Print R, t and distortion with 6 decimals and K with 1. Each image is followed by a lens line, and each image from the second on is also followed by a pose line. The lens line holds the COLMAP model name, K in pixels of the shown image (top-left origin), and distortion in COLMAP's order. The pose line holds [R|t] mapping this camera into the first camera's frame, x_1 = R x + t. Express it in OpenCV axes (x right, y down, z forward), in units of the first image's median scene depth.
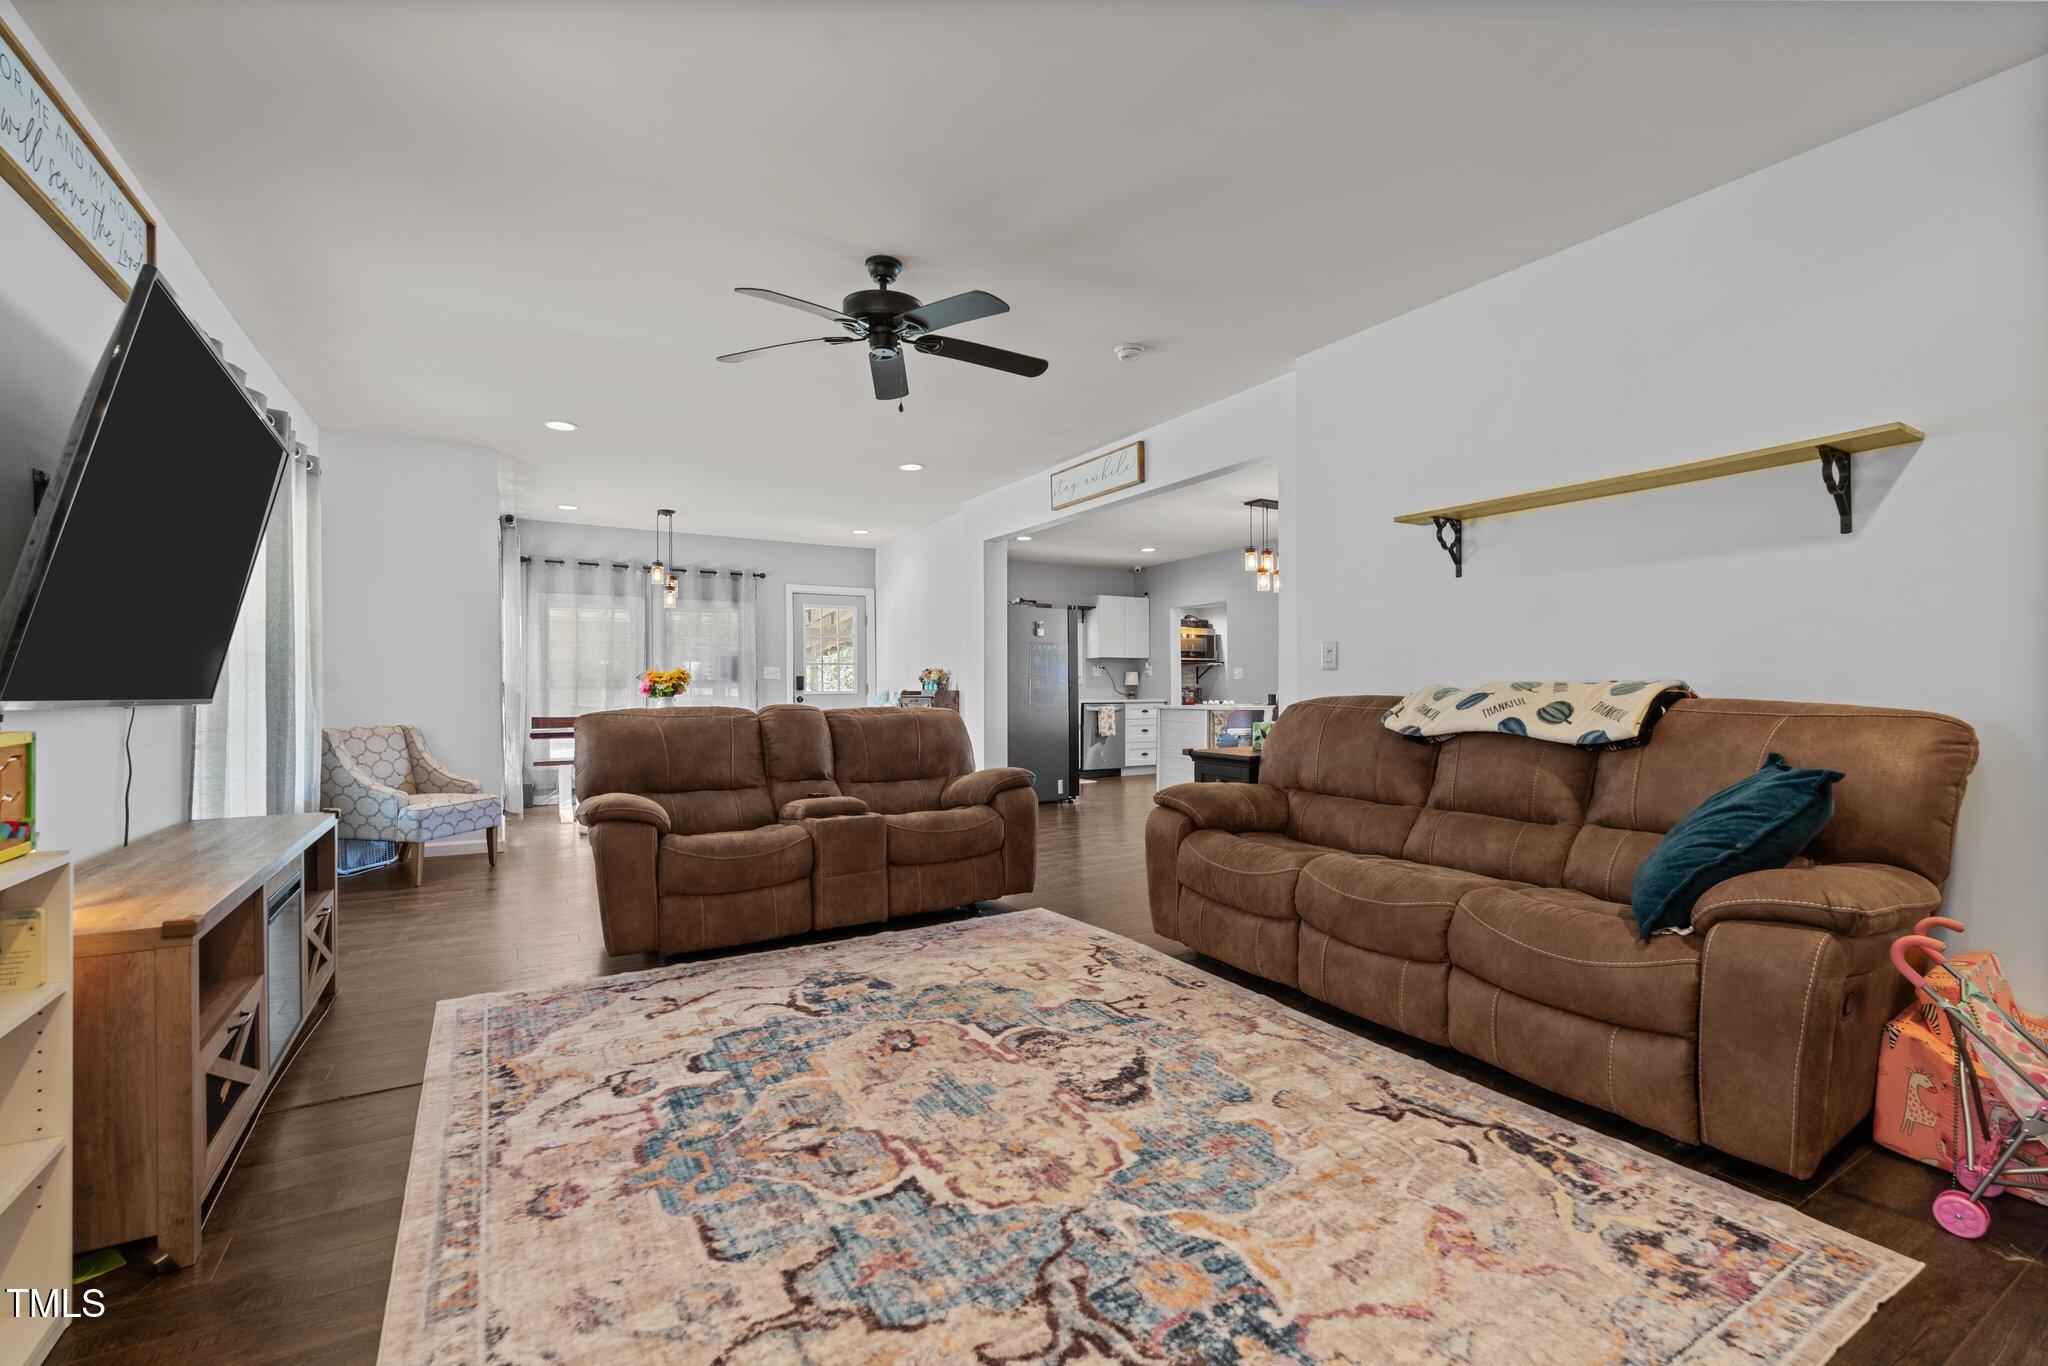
lens RADIAL K [[903.5, 0, 1022.8], [0, 903.5, 685.6], [0, 0, 1]] dist [-0.015525, -0.000324]
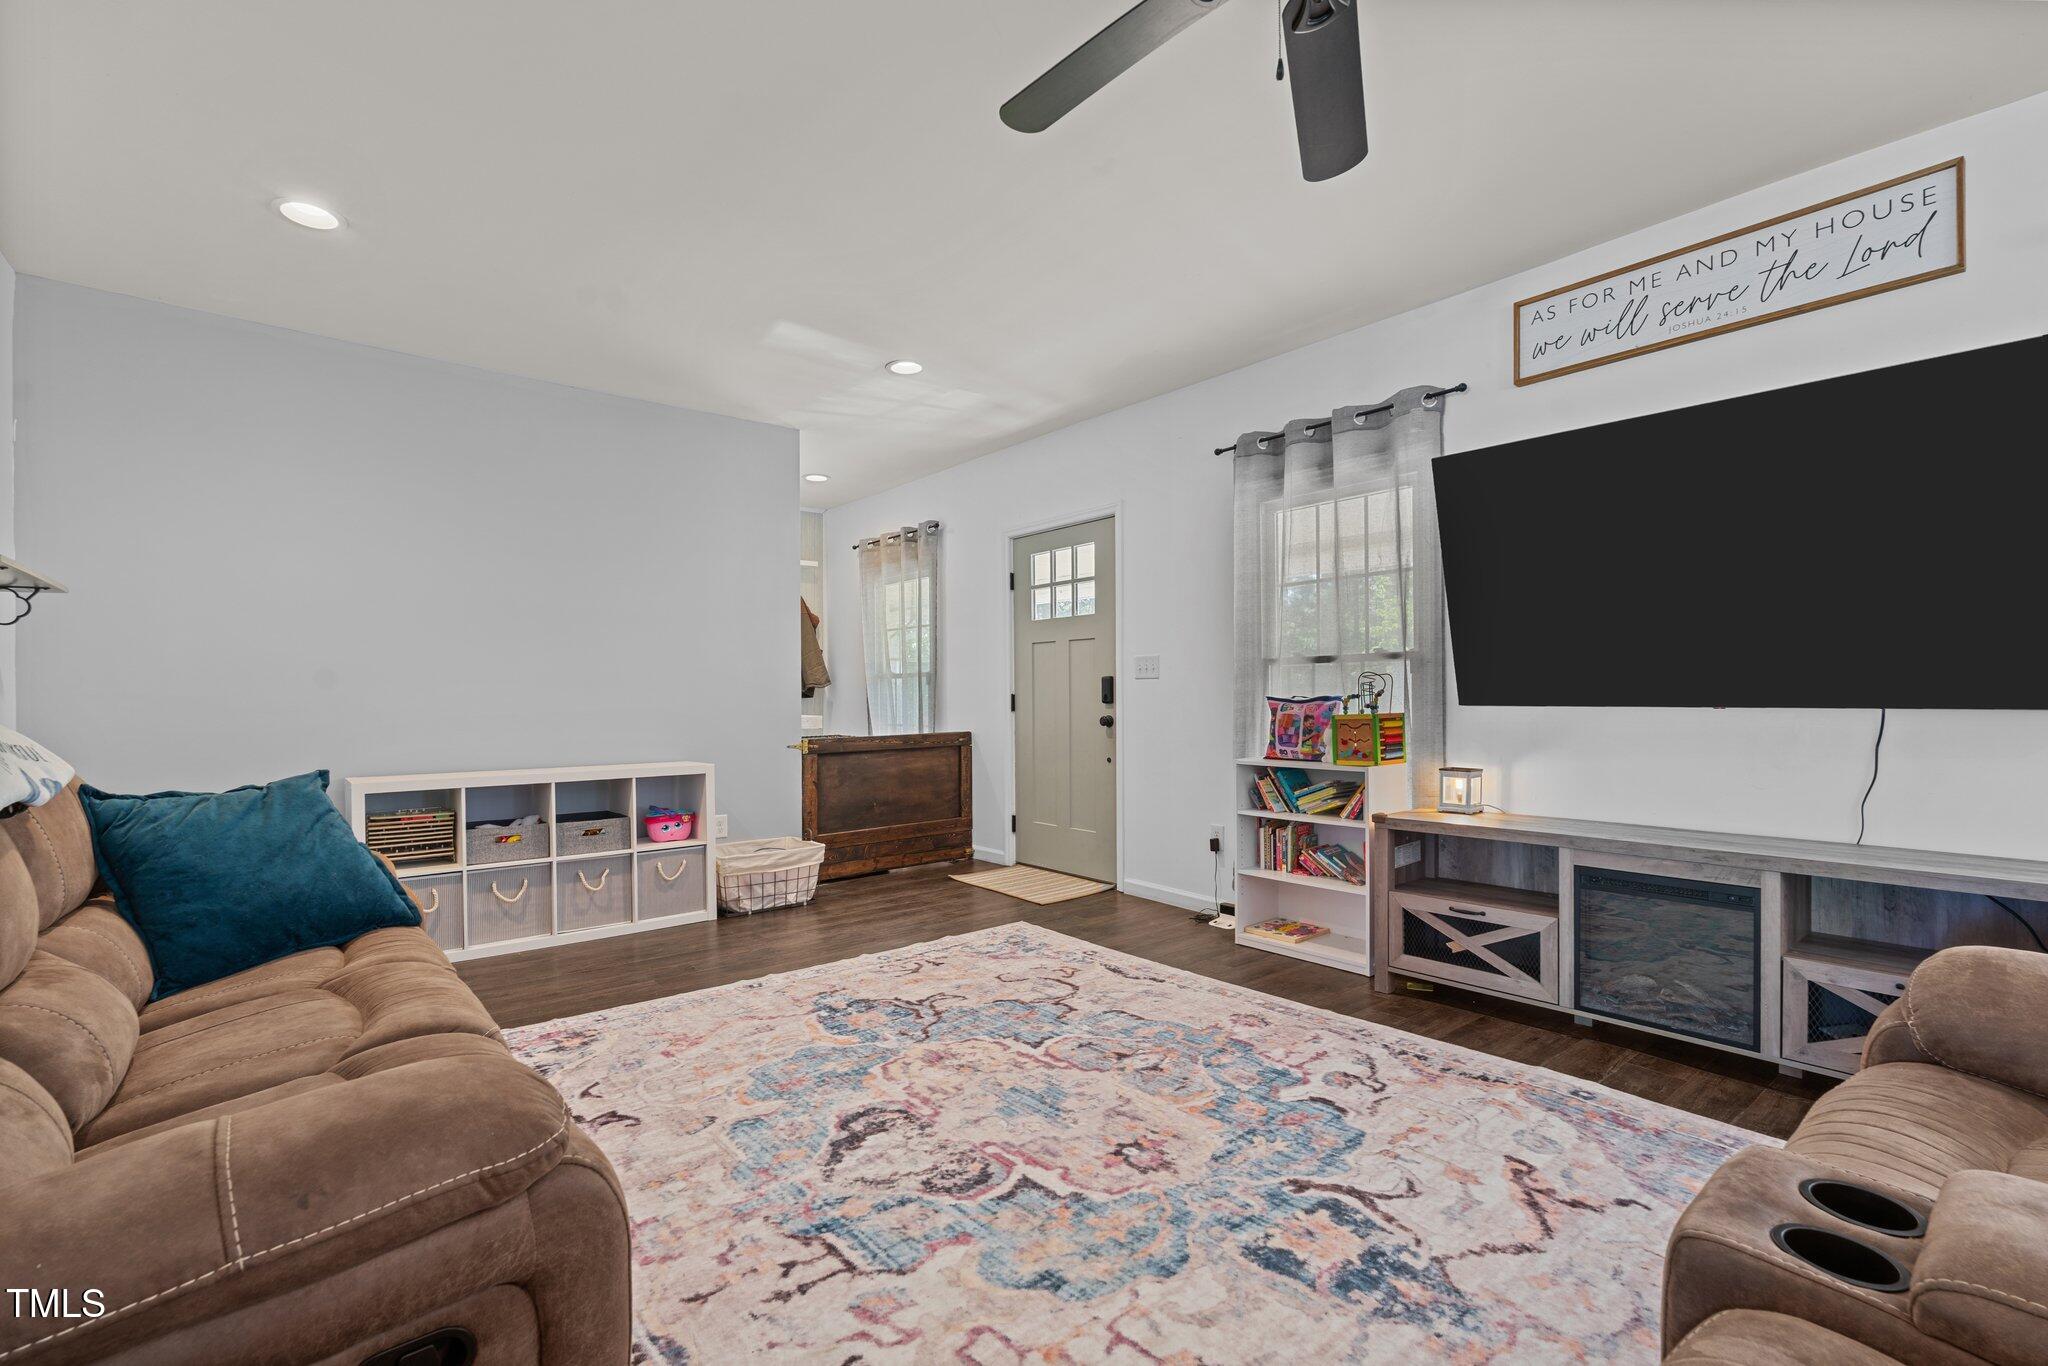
lens RADIAL K [[903.5, 0, 1025.5], [0, 903.5, 691.9], [0, 0, 1]] dist [-0.015525, -0.000324]
pose [[-0.988024, 0.008295, -0.154077, 0.086054], [0.009770, 0.999913, -0.008821, 0.003361], [0.153990, -0.010220, -0.988020, 1.962782]]
